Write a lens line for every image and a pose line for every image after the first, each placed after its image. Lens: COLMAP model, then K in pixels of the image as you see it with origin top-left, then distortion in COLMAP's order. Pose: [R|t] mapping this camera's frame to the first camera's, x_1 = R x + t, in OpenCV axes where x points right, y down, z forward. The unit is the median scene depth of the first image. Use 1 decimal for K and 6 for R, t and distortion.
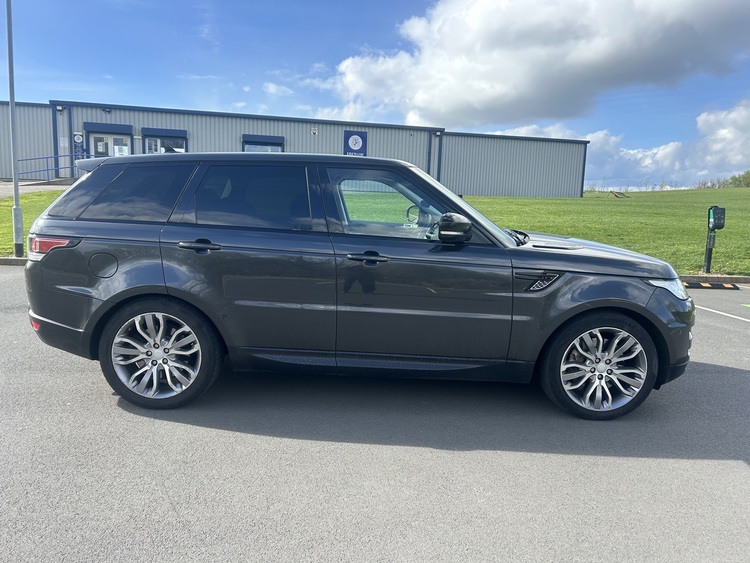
lens RADIAL K [[564.2, 0, 379.0], [0, 564.2, 280.7], [0, 0, 1]] dist [0.003088, -0.001124]
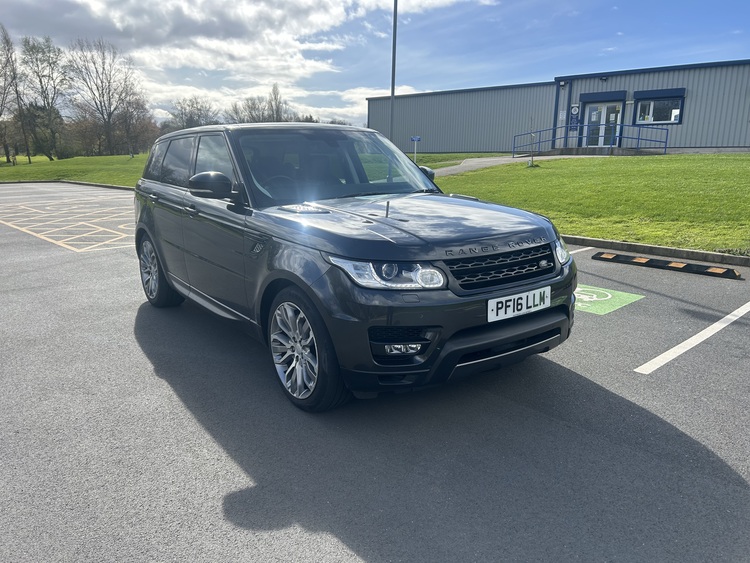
lens RADIAL K [[564.2, 0, 379.0], [0, 564.2, 280.7], [0, 0, 1]] dist [0.003088, -0.001124]
pose [[0.582664, 0.134378, -0.801527, 0.151405], [-0.089903, 0.990840, 0.100764, -0.006616], [0.807726, 0.013348, 0.589408, 0.075922]]
